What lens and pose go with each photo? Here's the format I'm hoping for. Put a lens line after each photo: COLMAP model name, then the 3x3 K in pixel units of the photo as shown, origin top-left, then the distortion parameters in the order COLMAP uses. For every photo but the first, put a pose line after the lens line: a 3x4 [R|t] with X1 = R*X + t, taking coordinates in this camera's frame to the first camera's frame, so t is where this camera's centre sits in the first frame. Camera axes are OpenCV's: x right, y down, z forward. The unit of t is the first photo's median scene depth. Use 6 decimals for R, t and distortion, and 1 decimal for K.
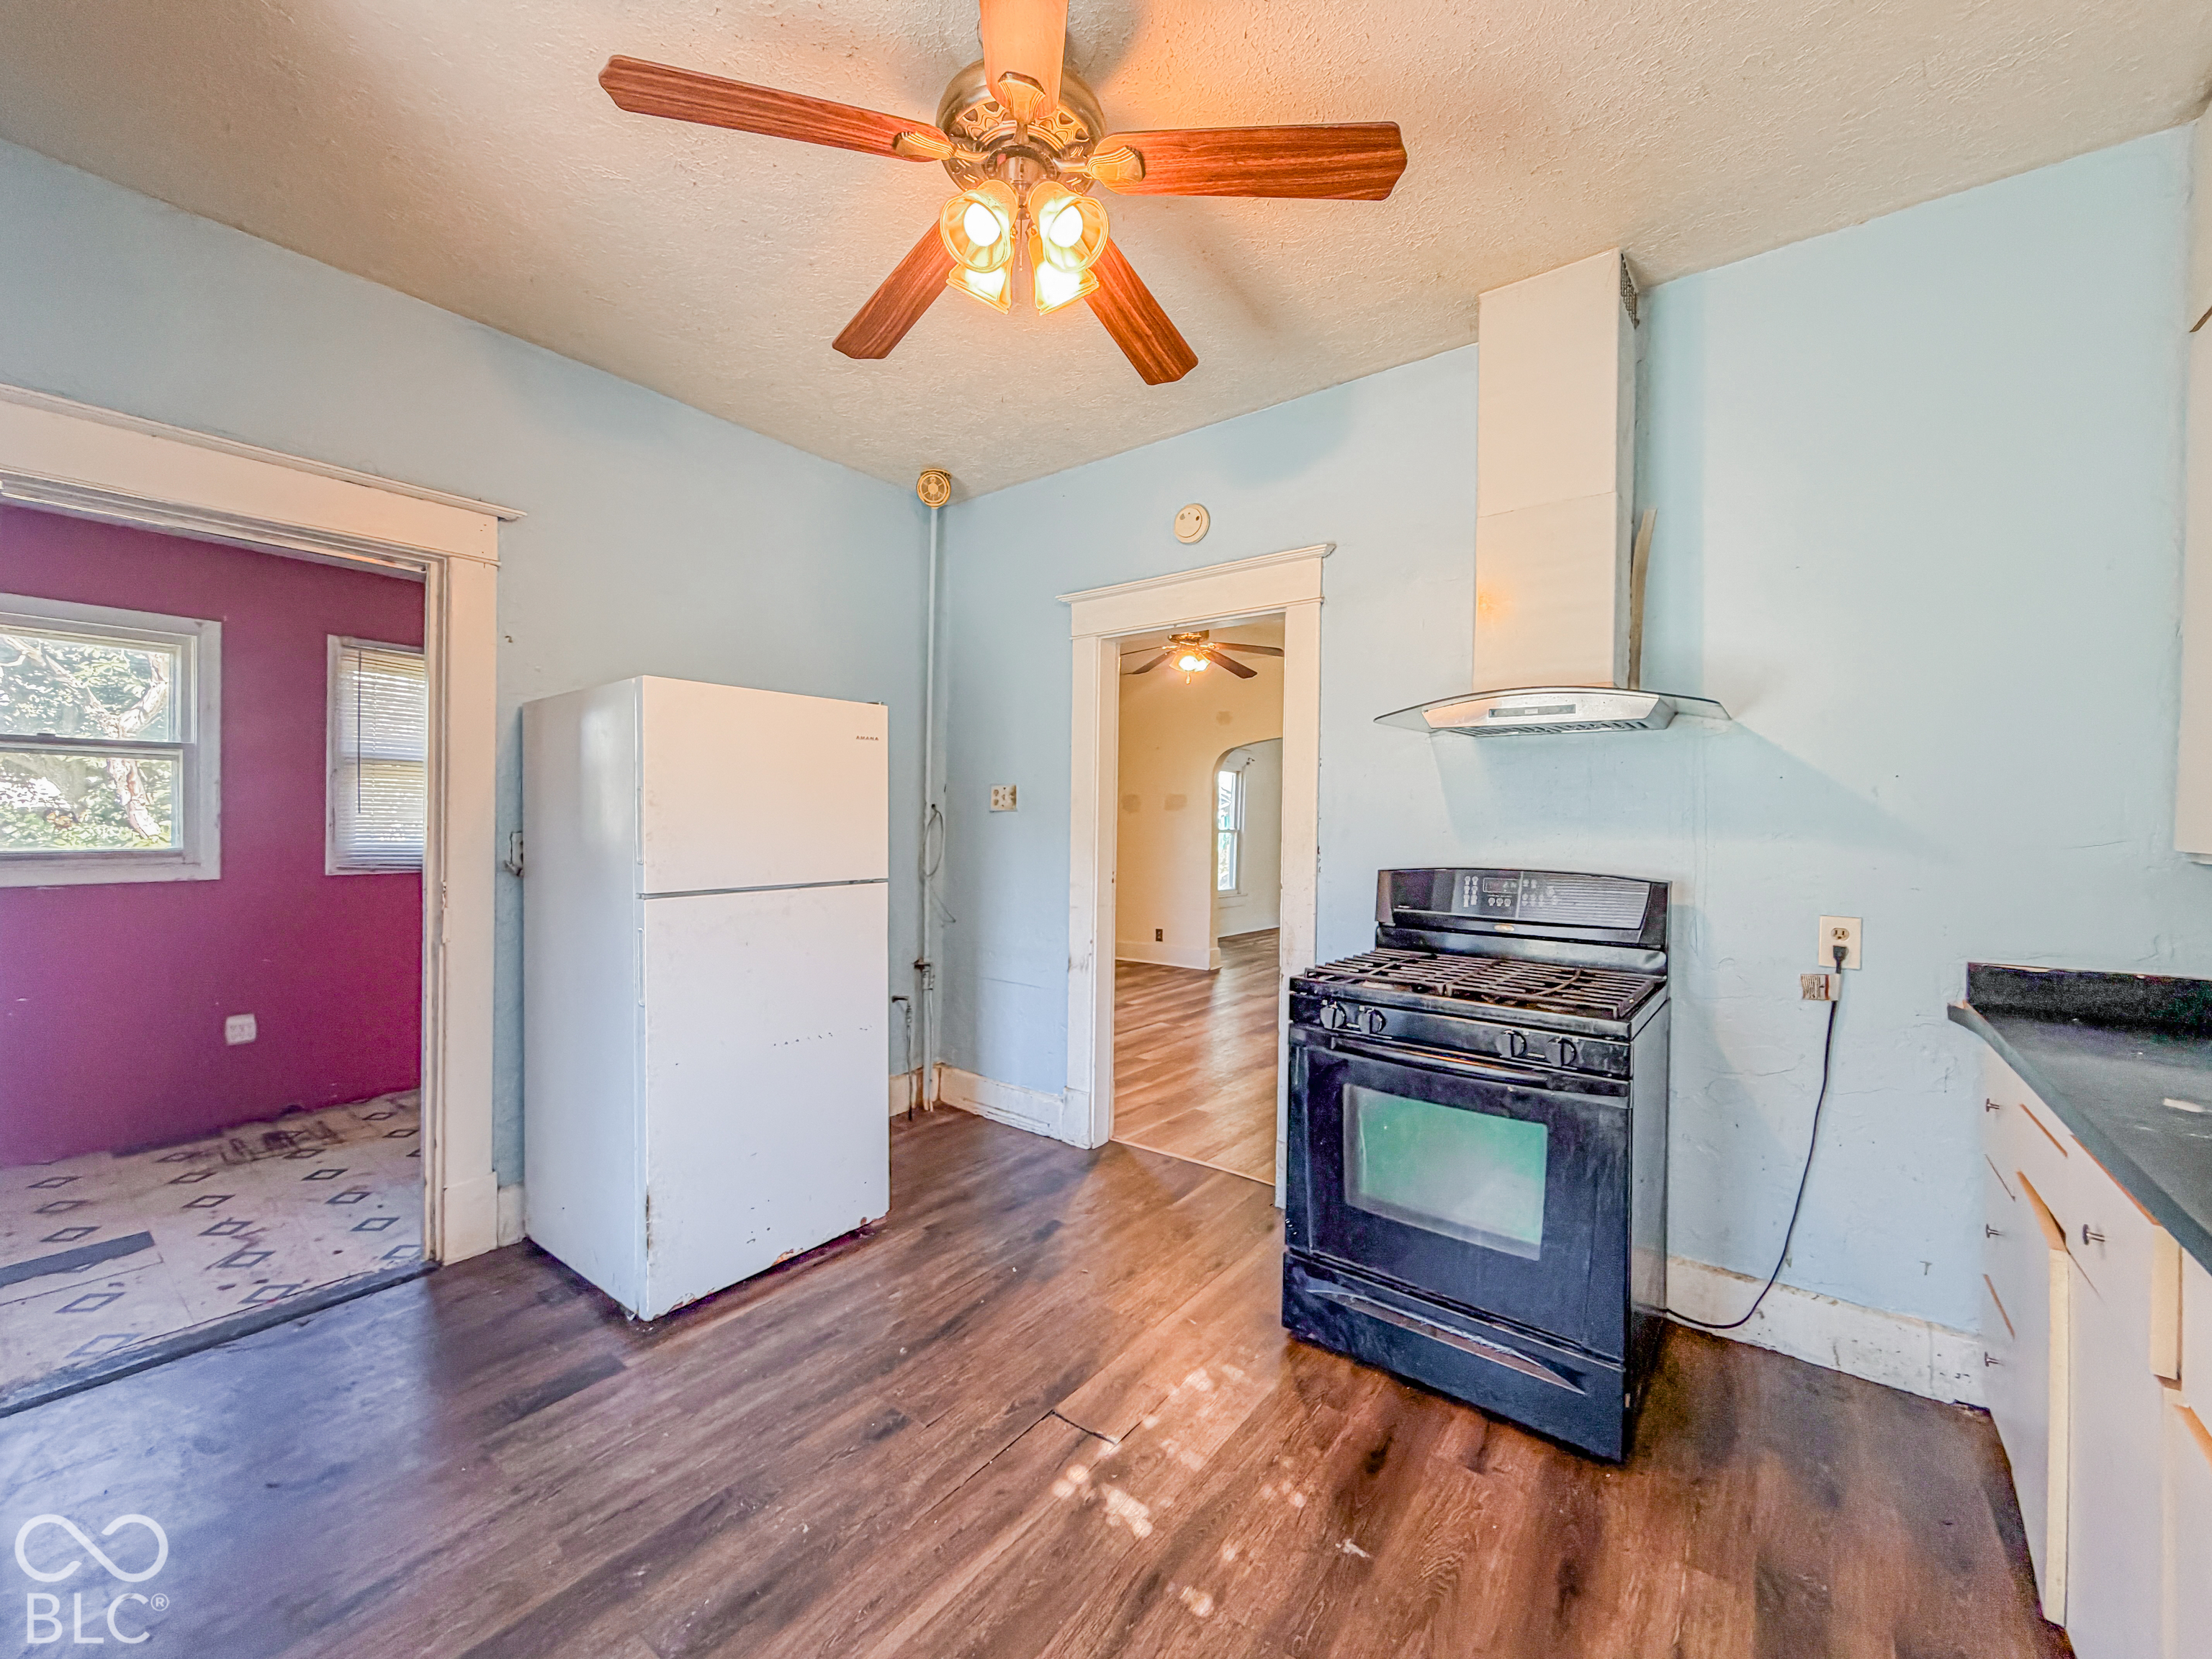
lens RADIAL K [[887.8, 0, 1101.8], [0, 887.8, 827.7], [0, 0, 1]] dist [-0.001480, -0.000014]
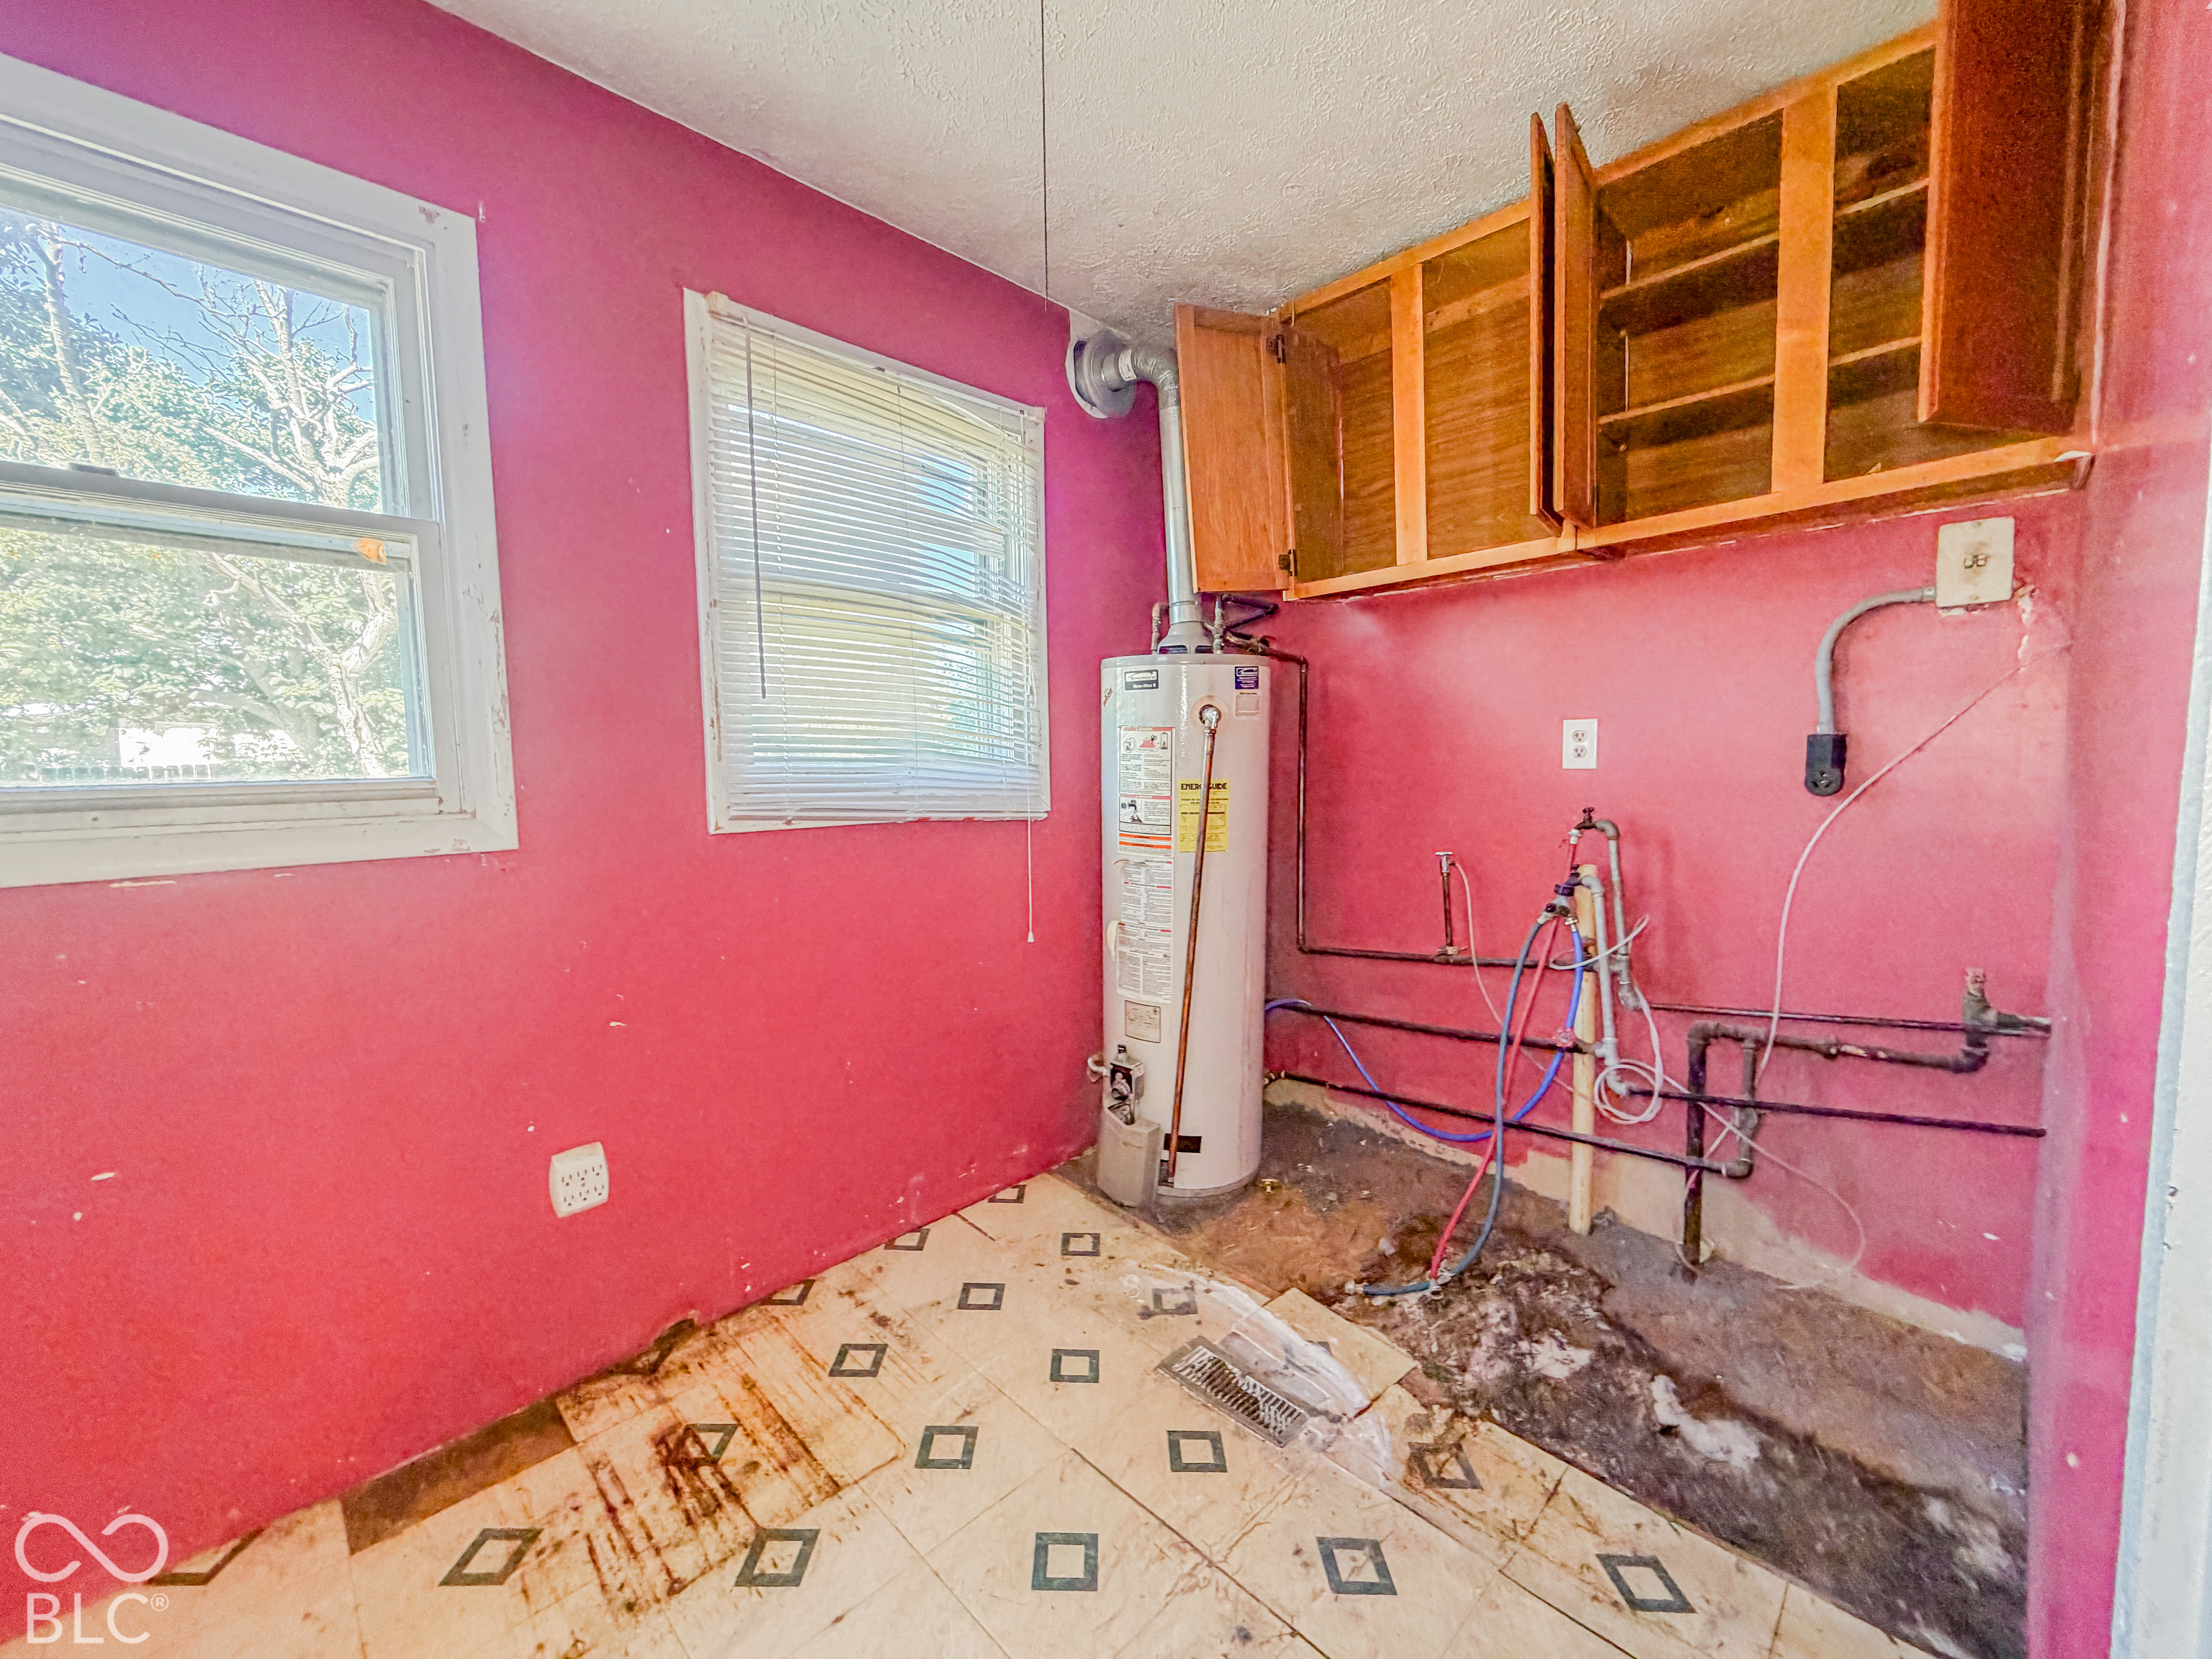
lens RADIAL K [[887.8, 0, 1101.8], [0, 887.8, 827.7], [0, 0, 1]] dist [-0.001480, -0.000014]
pose [[0.989903, -0.014023, -0.141048, -0.654801], [0.023878, 0.997371, 0.068420, 0.026051], [0.139718, -0.071098, 0.987636, 0.616916]]
